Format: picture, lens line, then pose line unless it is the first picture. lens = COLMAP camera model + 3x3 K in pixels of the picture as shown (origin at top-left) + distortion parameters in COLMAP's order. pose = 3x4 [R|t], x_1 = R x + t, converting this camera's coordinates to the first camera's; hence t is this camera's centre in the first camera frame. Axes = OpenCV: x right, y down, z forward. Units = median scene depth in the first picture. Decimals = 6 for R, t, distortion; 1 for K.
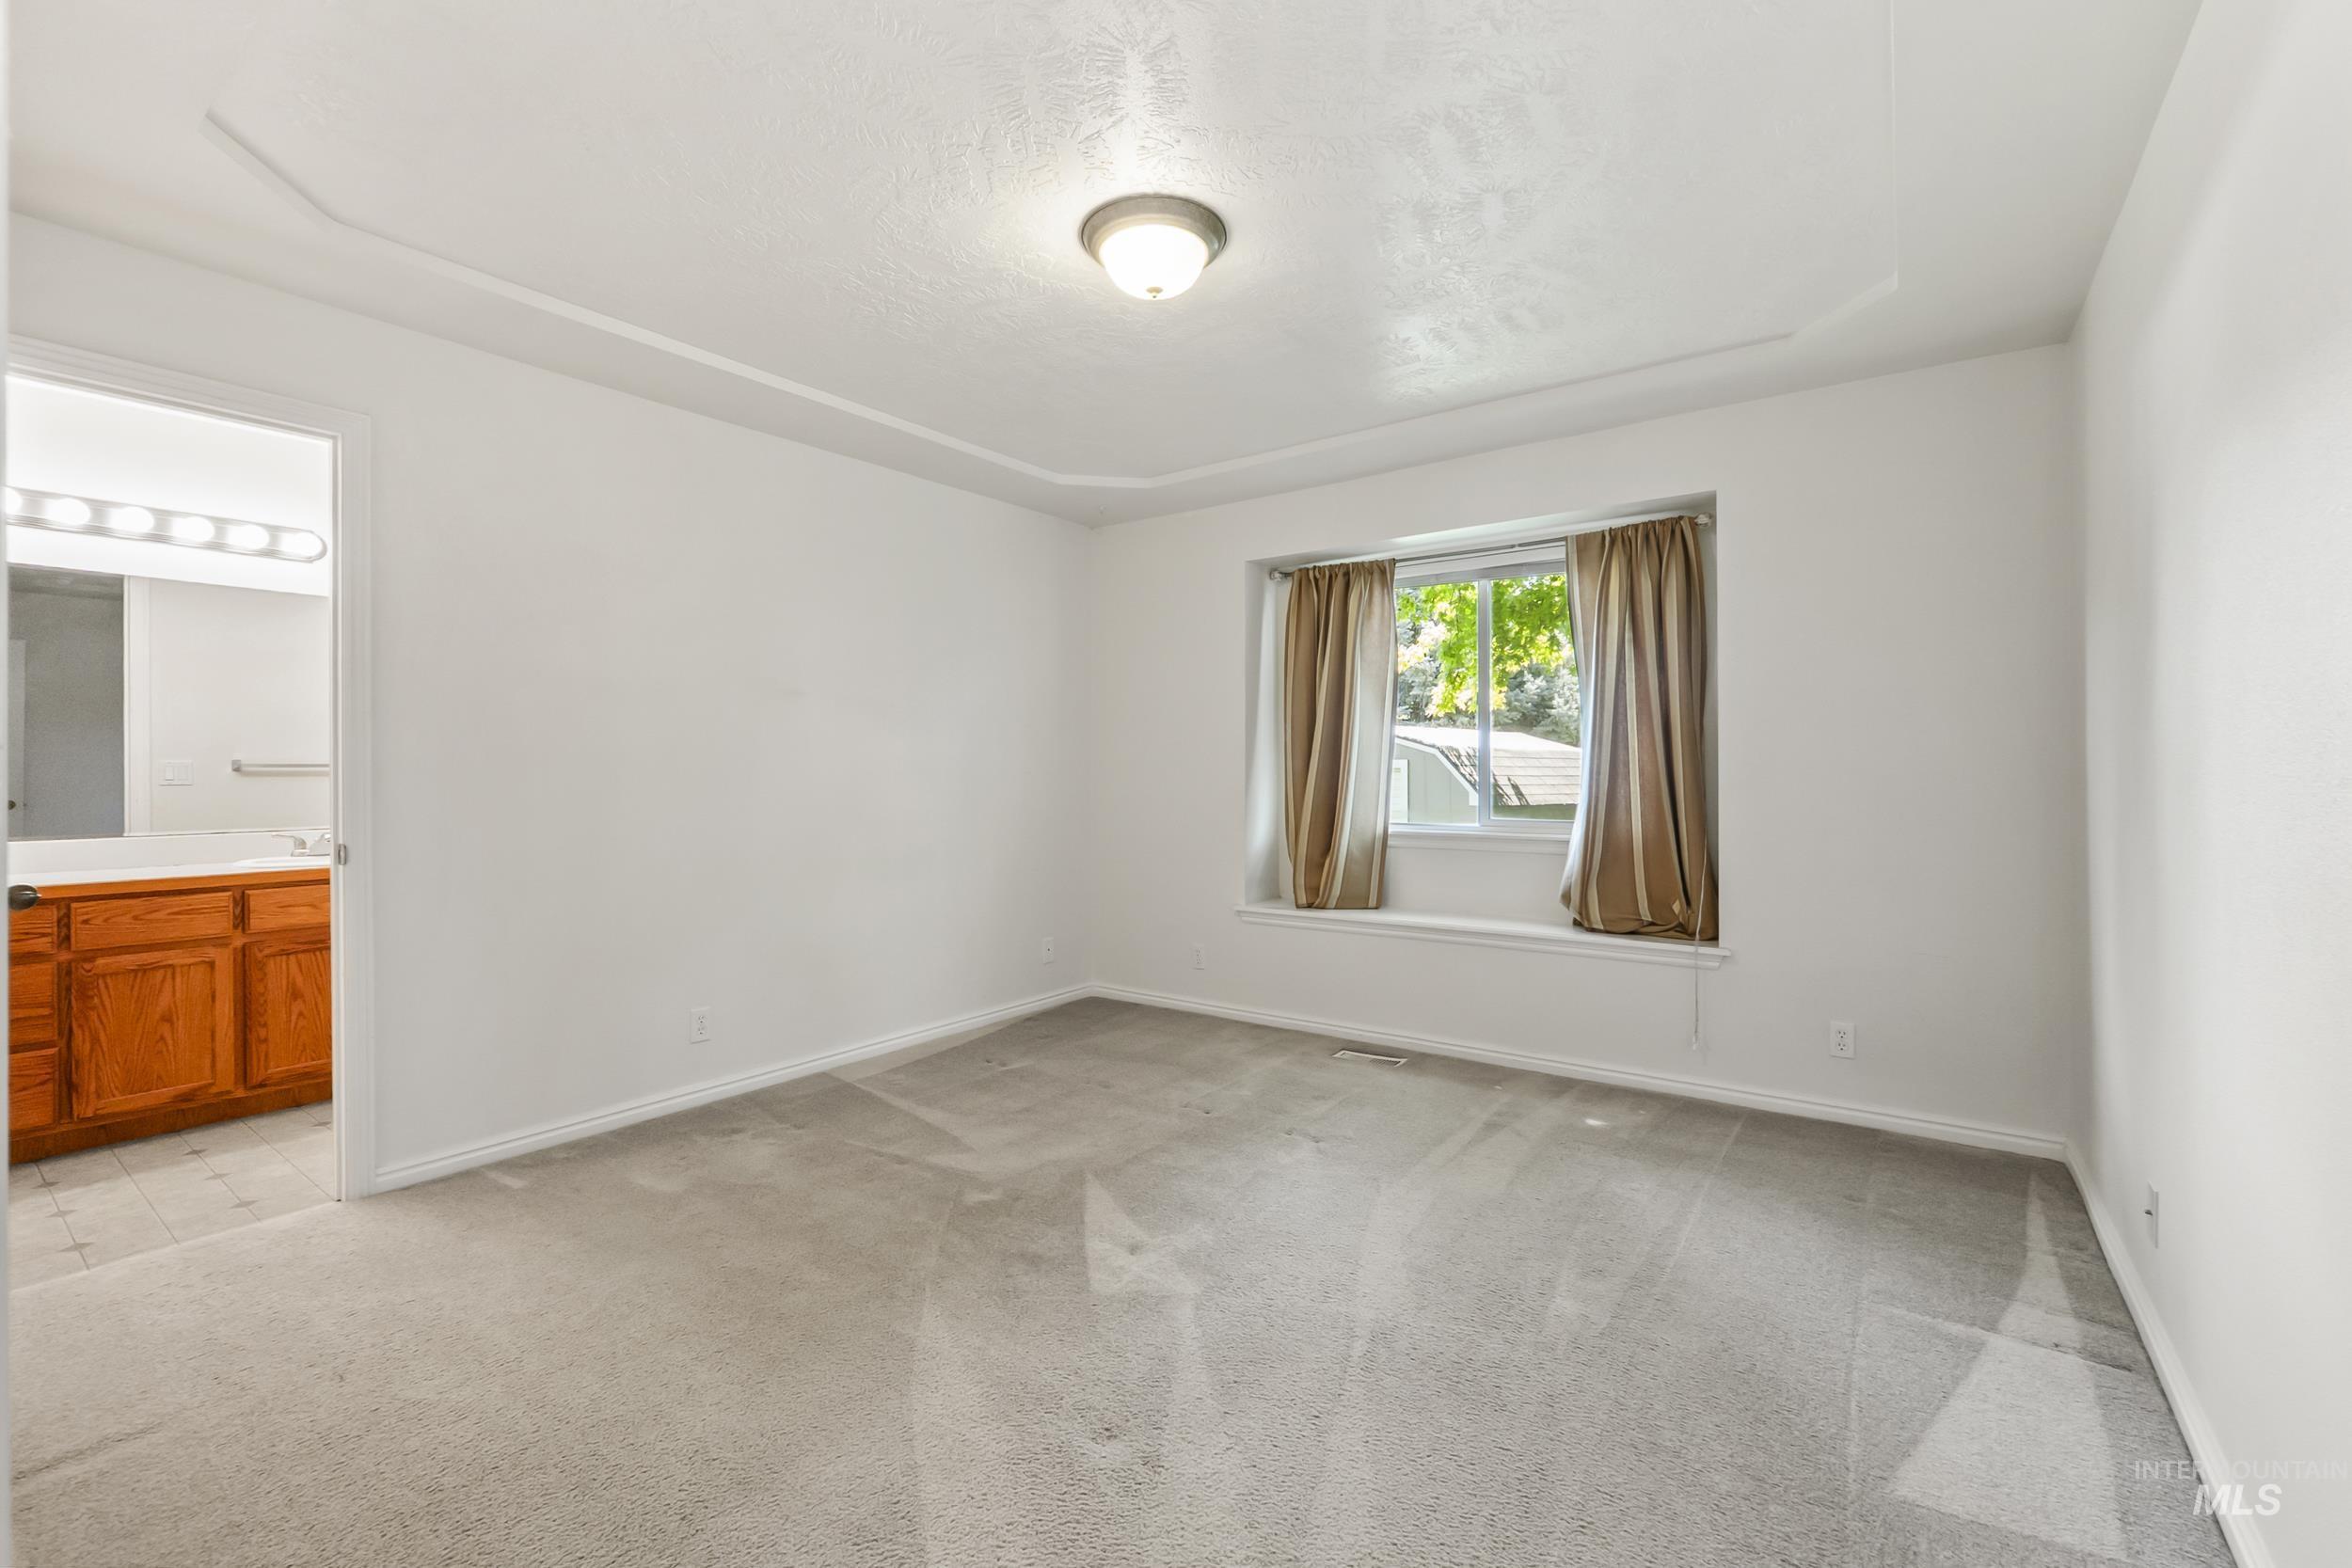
lens RADIAL K [[993.8, 0, 1186.6], [0, 993.8, 762.1], [0, 0, 1]] dist [-0.002103, -0.000508]
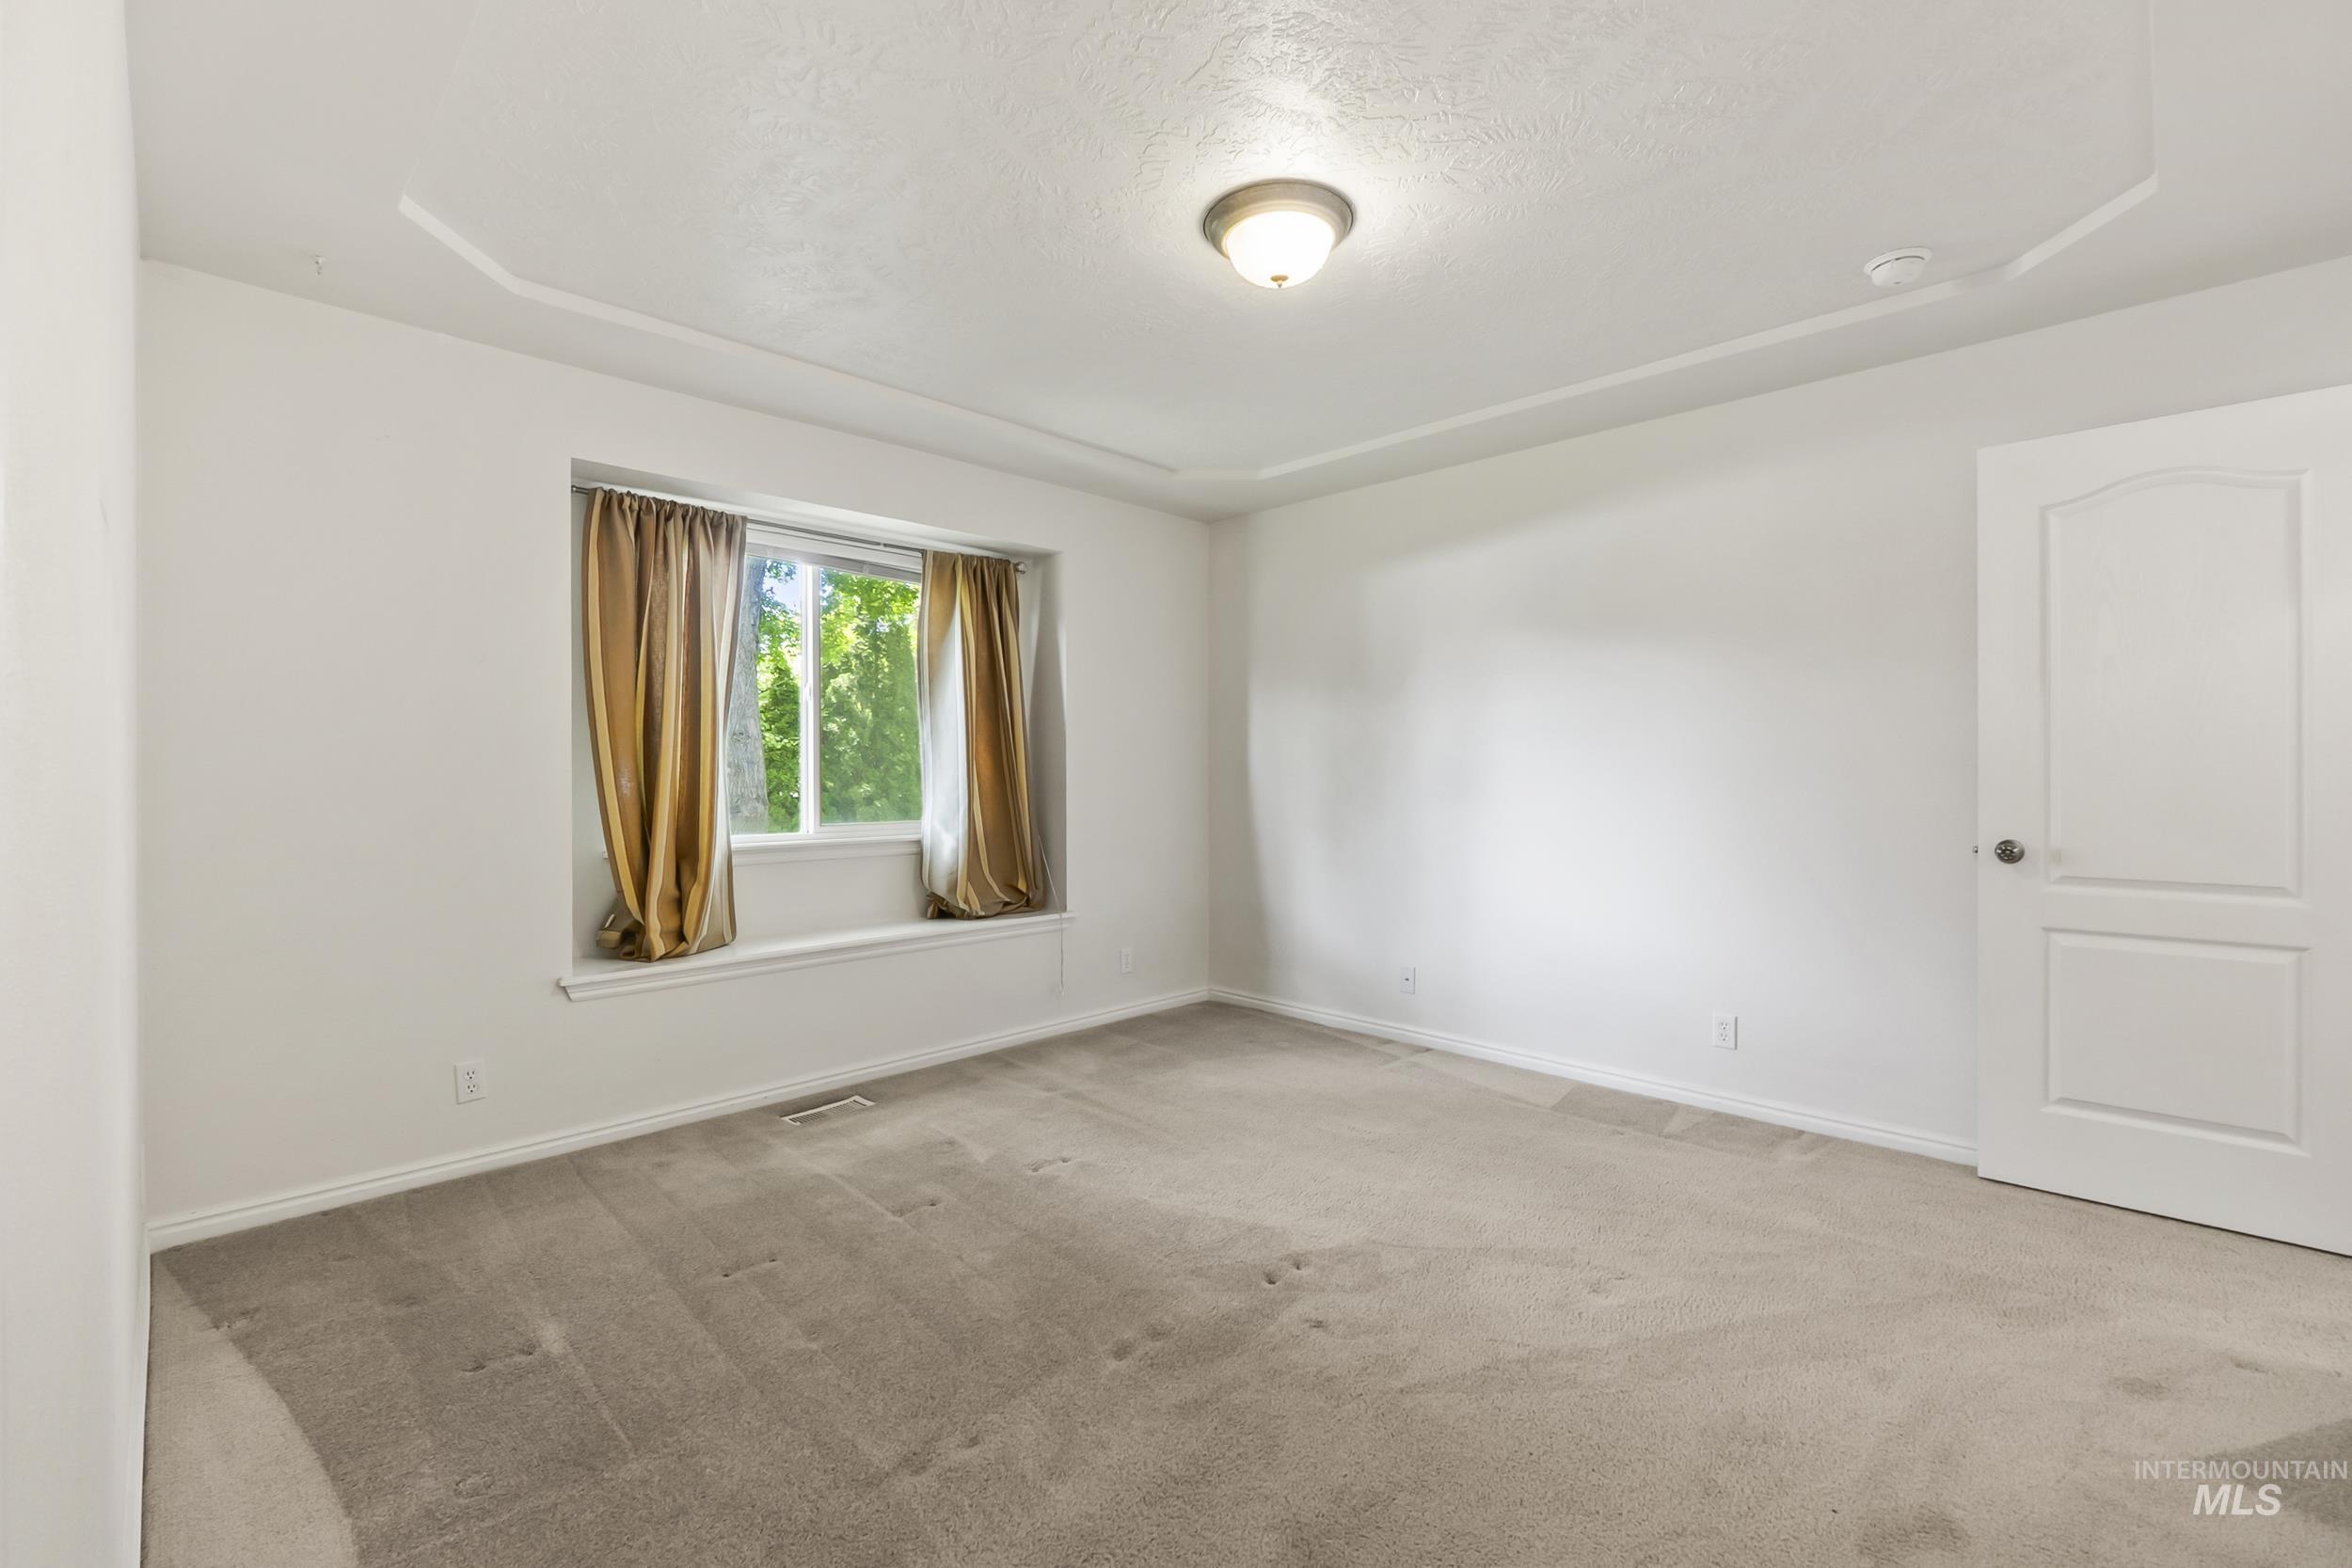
lens RADIAL K [[993.8, 0, 1186.6], [0, 993.8, 762.1], [0, 0, 1]] dist [-0.002103, -0.000508]
pose [[0.164094, 0.010485, 0.986389, -0.666616], [-0.005385, 0.999938, -0.009733, 0.006028], [-0.986430, -0.003715, 0.164140, 0.611395]]
